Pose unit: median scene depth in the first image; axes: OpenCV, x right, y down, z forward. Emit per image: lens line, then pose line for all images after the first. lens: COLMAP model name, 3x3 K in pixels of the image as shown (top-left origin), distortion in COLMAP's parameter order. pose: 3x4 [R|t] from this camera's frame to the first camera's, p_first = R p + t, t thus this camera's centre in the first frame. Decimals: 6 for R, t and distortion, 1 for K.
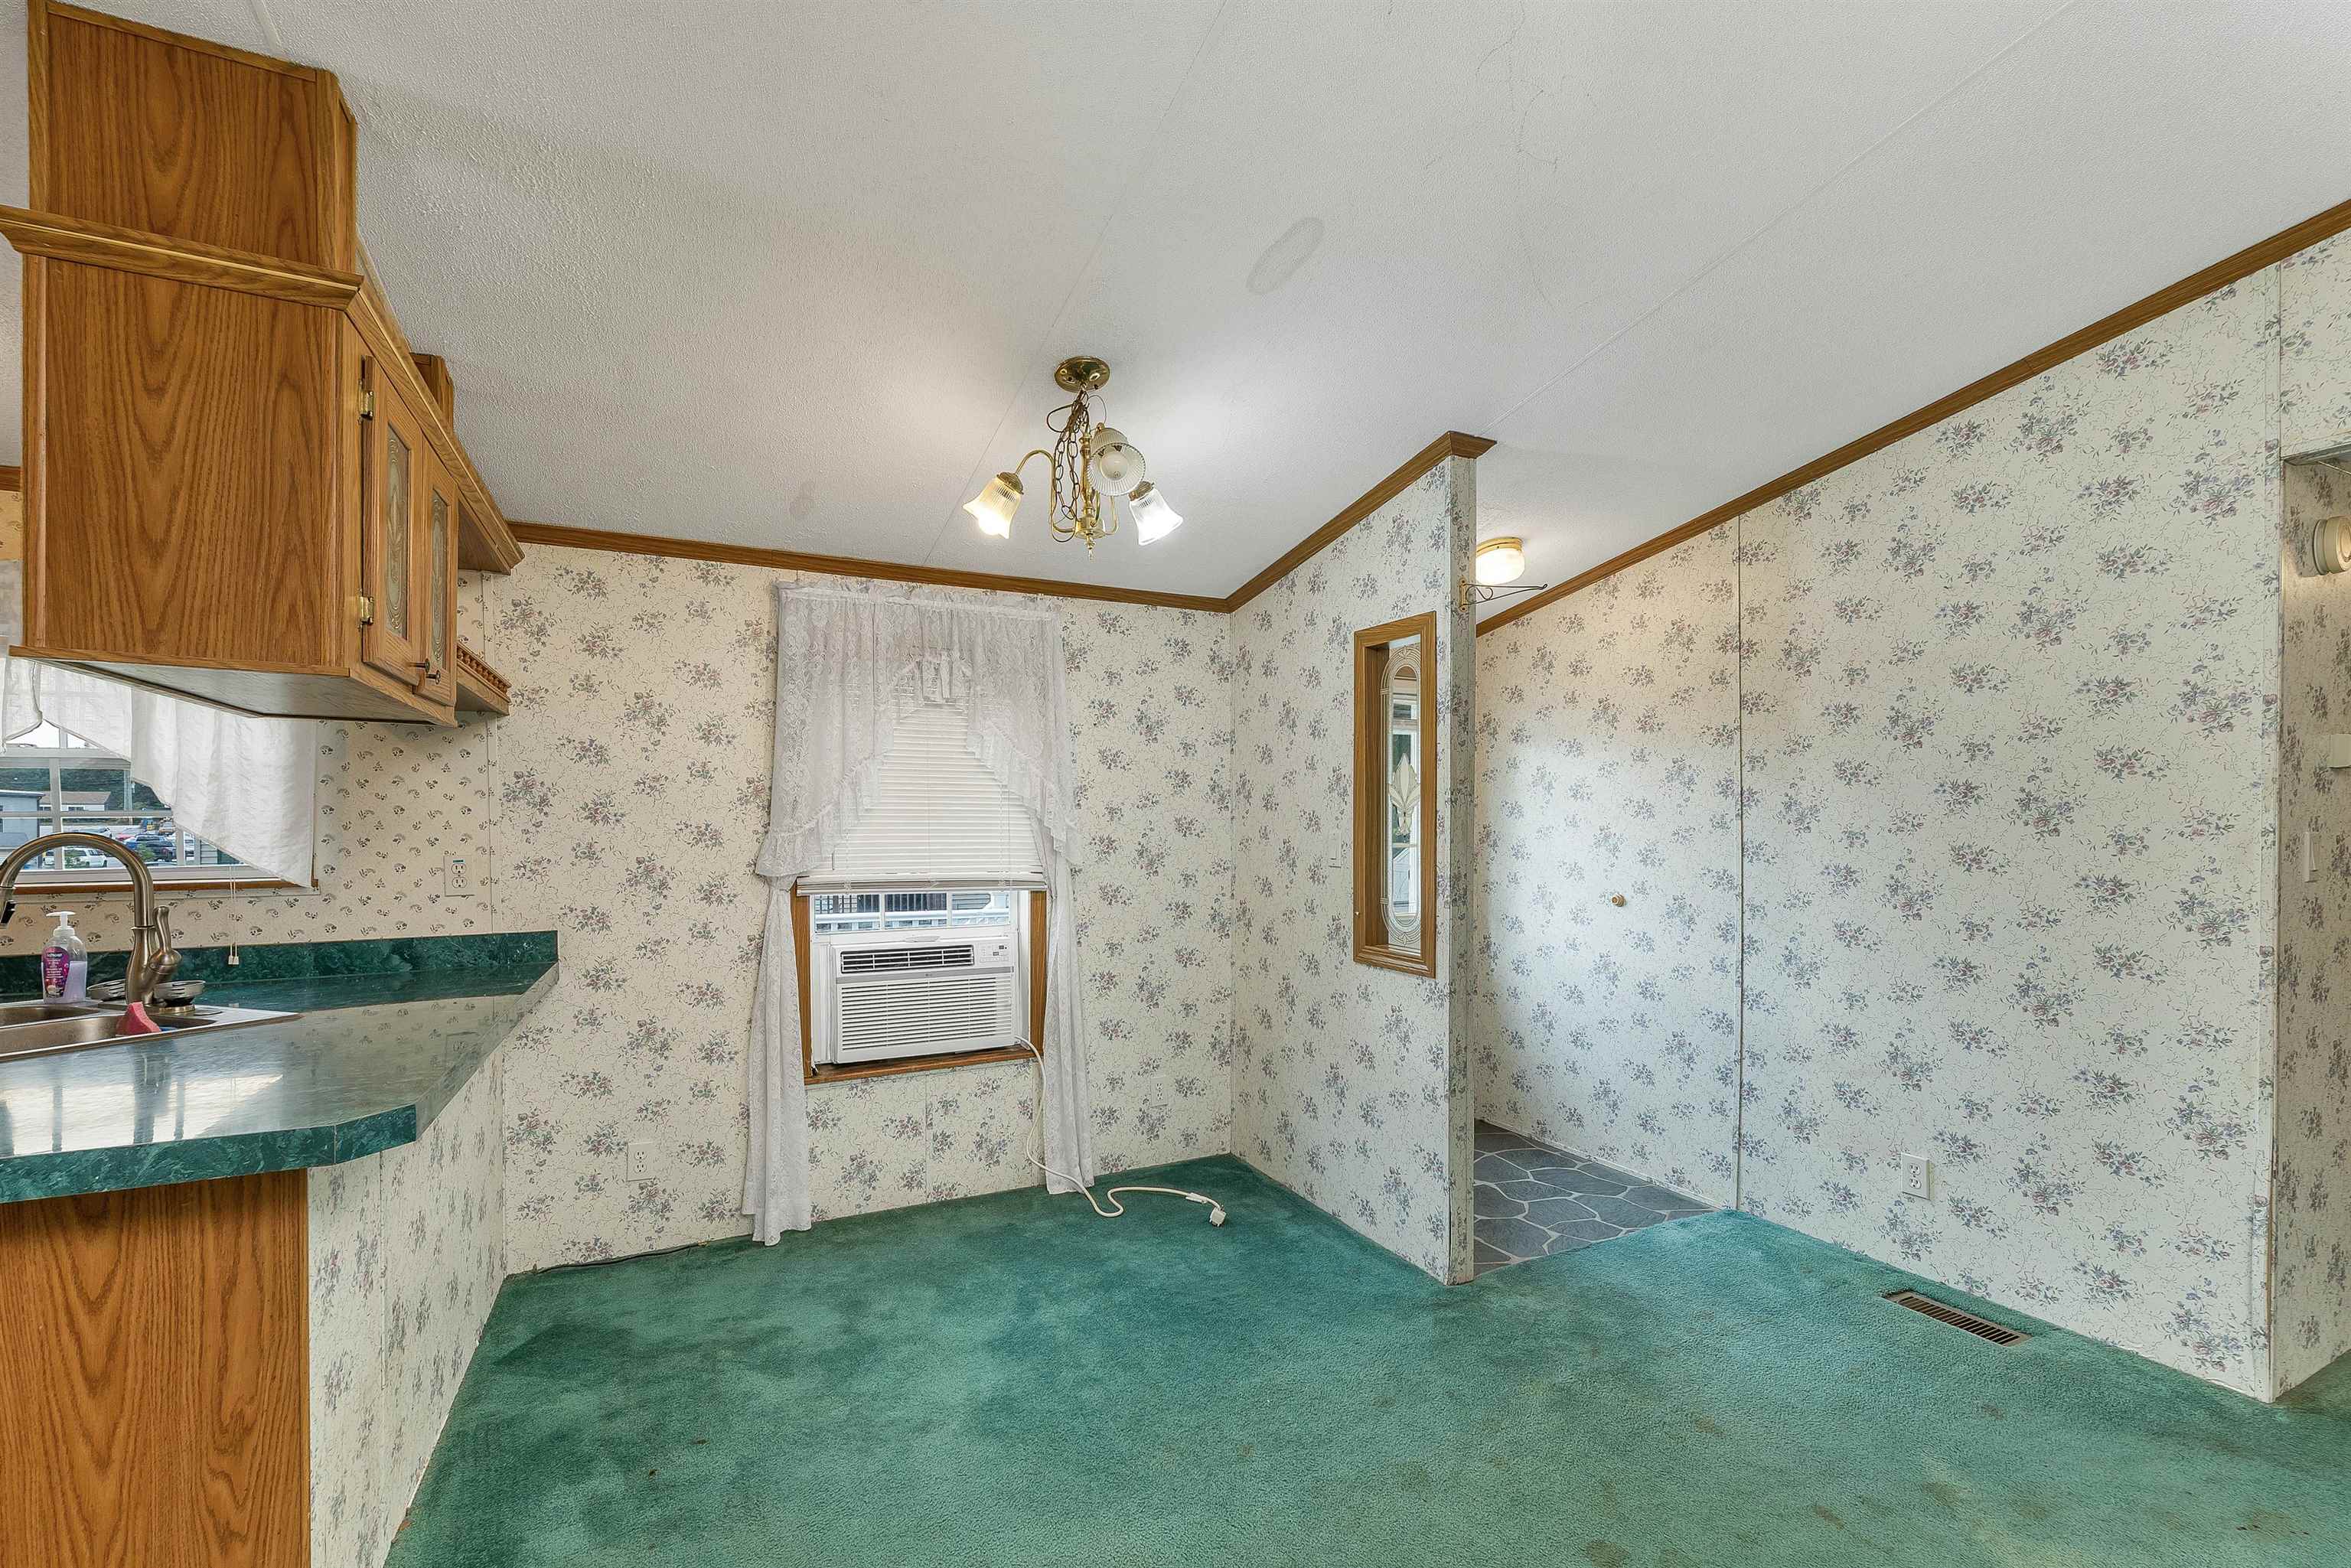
lens RADIAL K [[984.6, 0, 1173.4], [0, 984.6, 836.3], [0, 0, 1]] dist [0.002427, 0.000198]
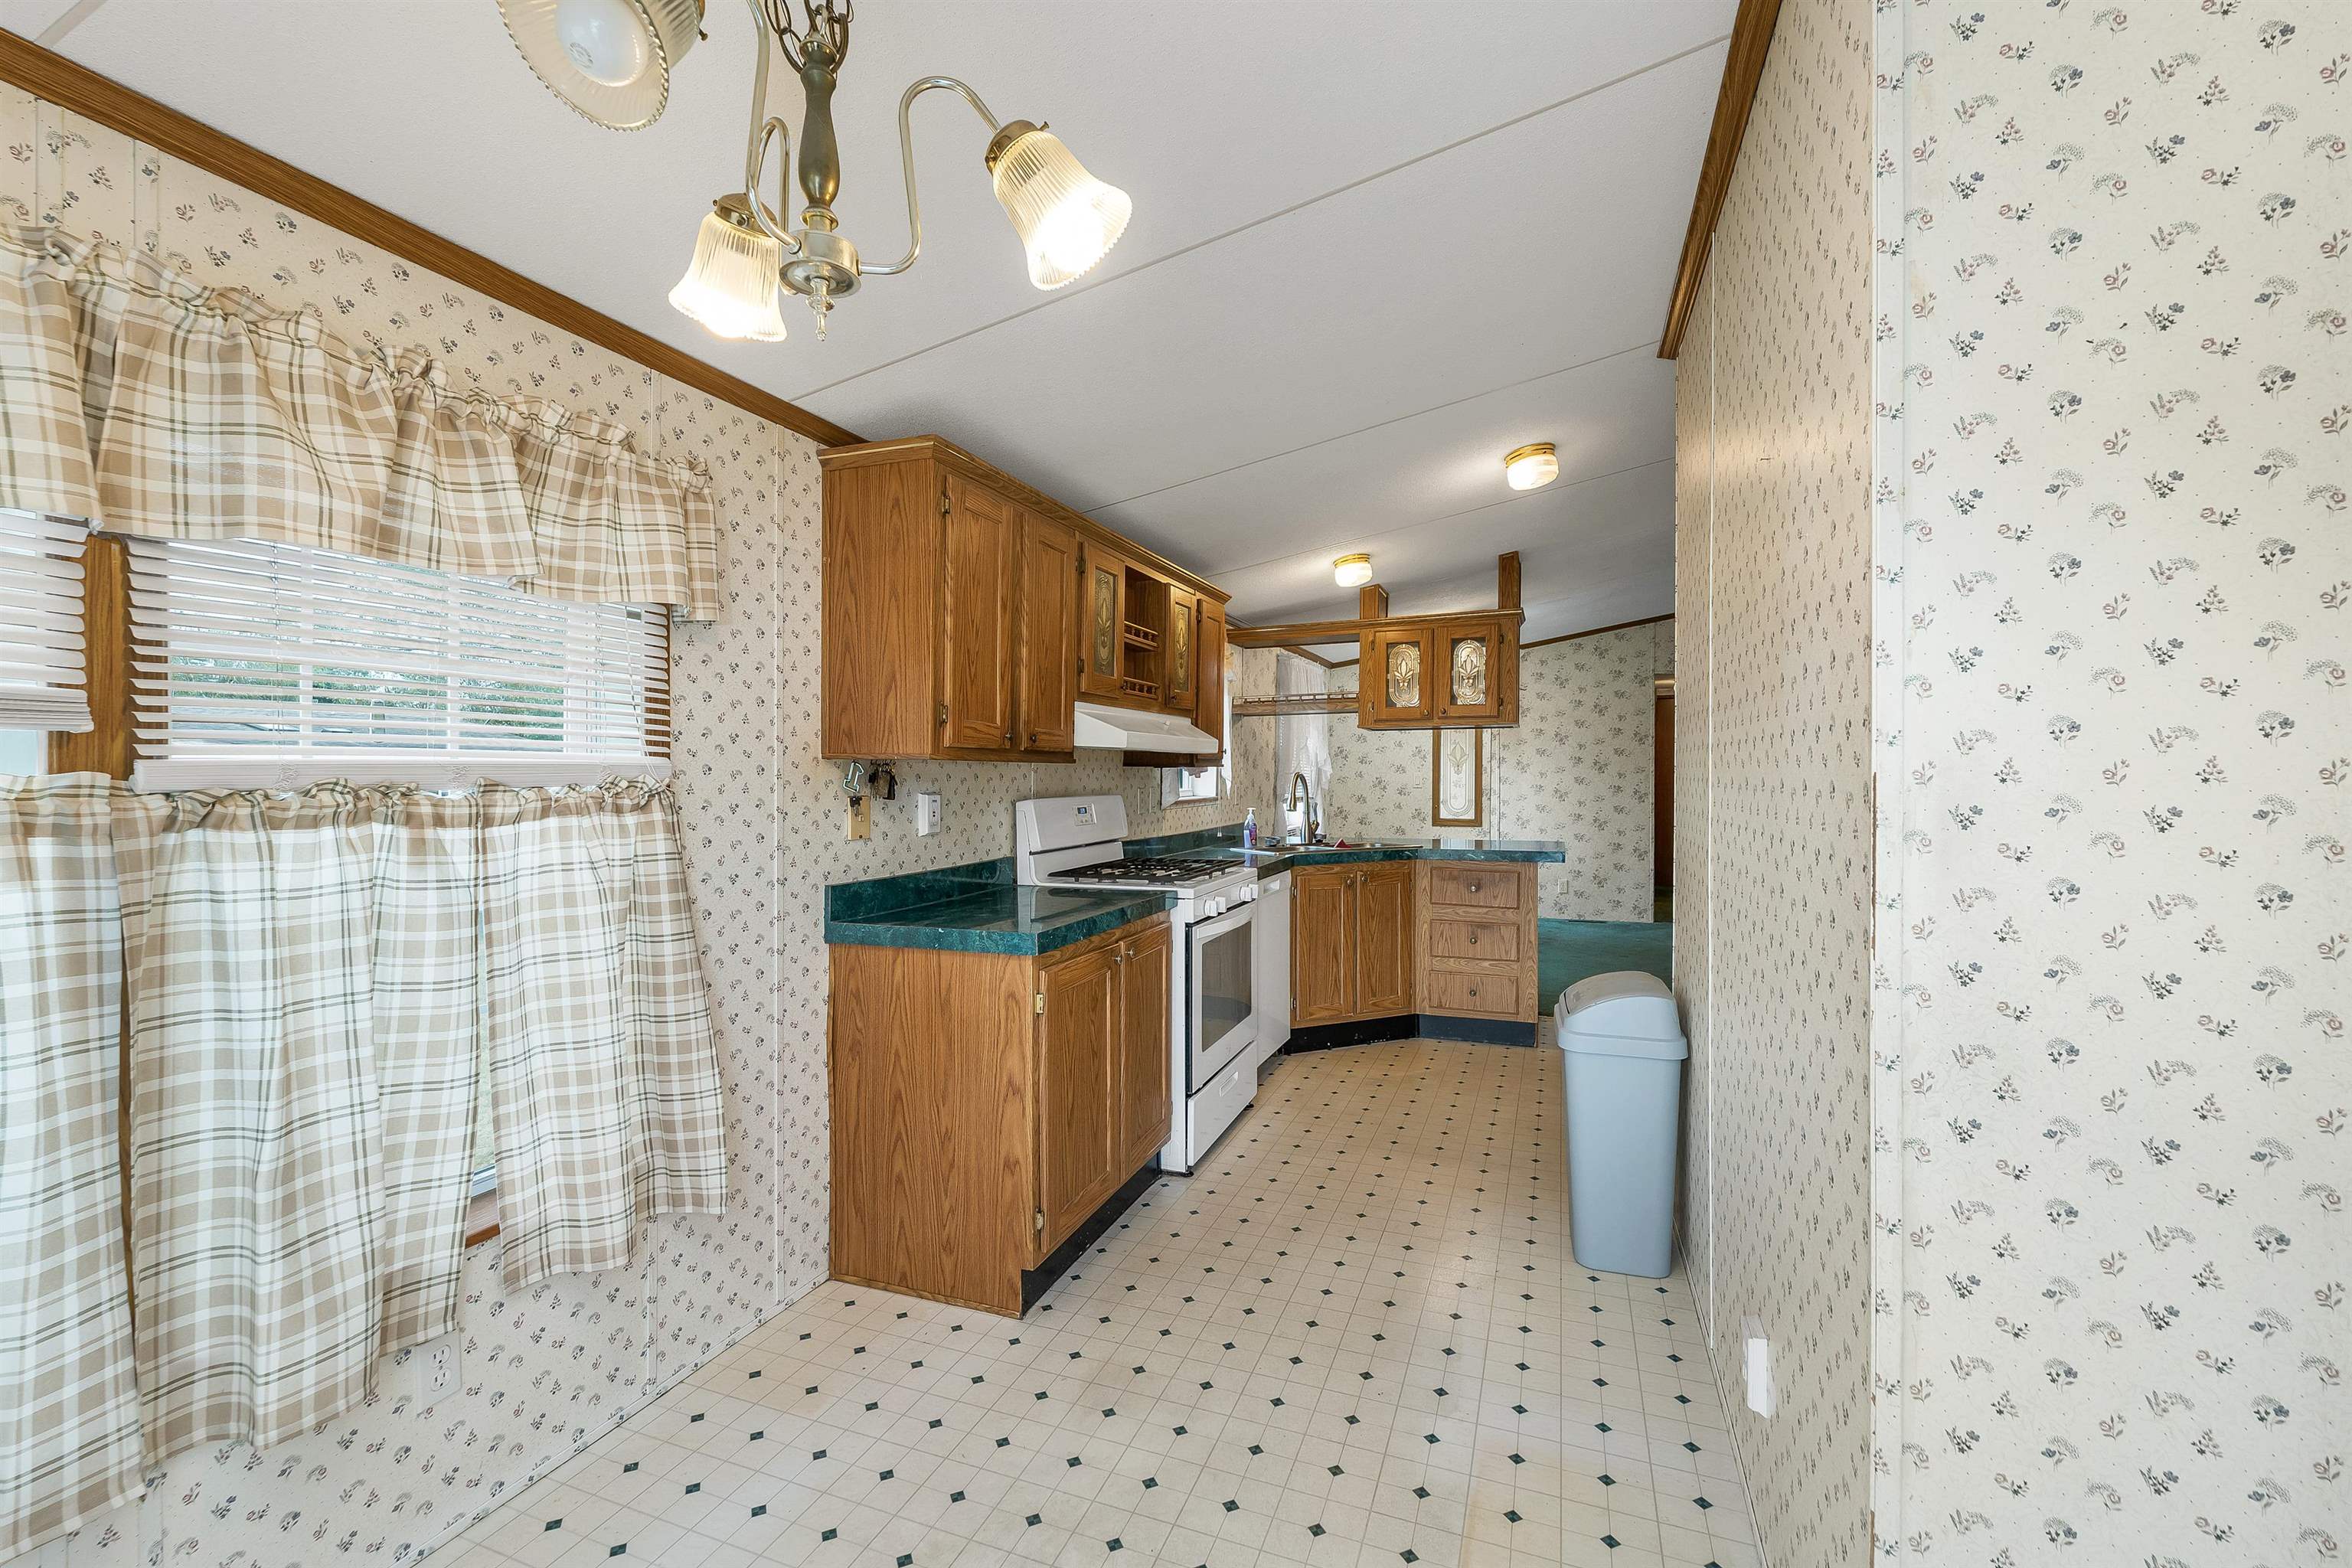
lens RADIAL K [[990.7, 0, 1177.7], [0, 990.7, 794.1], [0, 0, 1]] dist [0.001611, 0.000114]
pose [[0.728659, -0.015950, 0.684691, -2.191570], [0.014641, 0.999863, 0.007711, 0.020355], [-0.684721, 0.004405, 0.728792, -0.405817]]
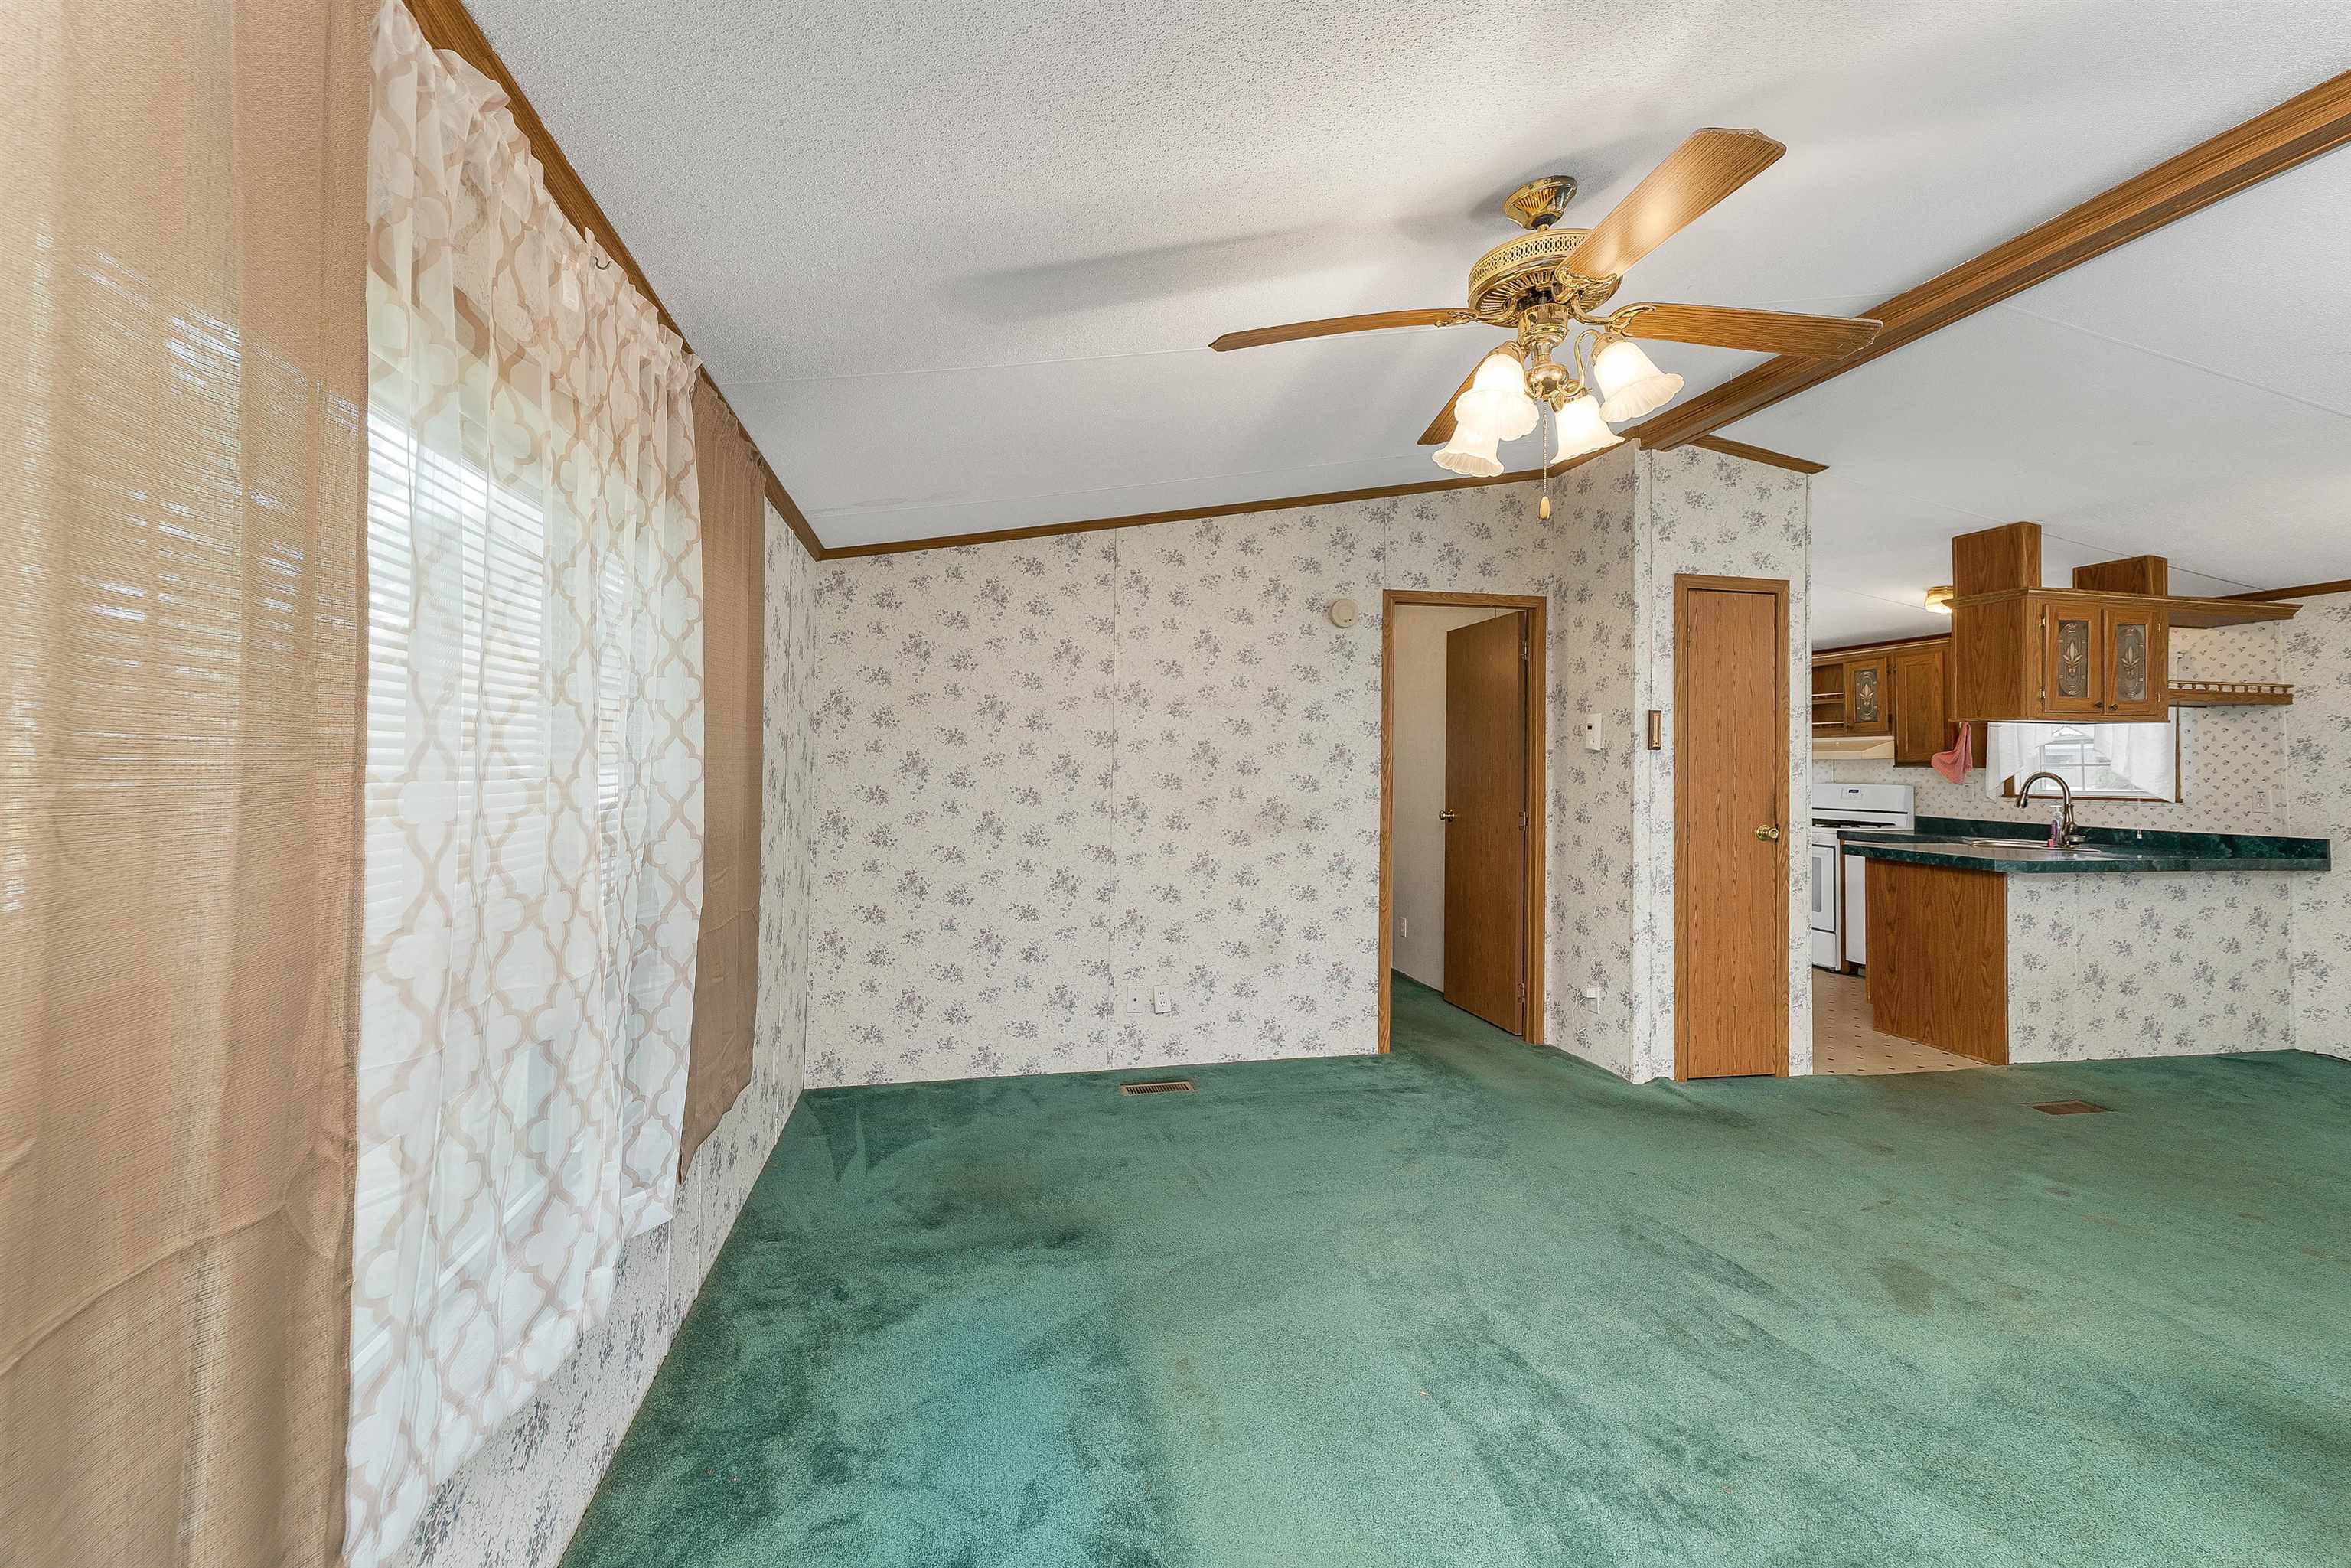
lens RADIAL K [[989.3, 0, 1158.9], [0, 989.3, 746.5], [0, 0, 1]] dist [0.009479, -0.000370]
pose [[-0.254035, -0.017840, -0.967030, 1.412690], [-0.018909, 0.999730, -0.013476, 0.005092], [0.967010, 0.014862, -0.254304, -0.397844]]
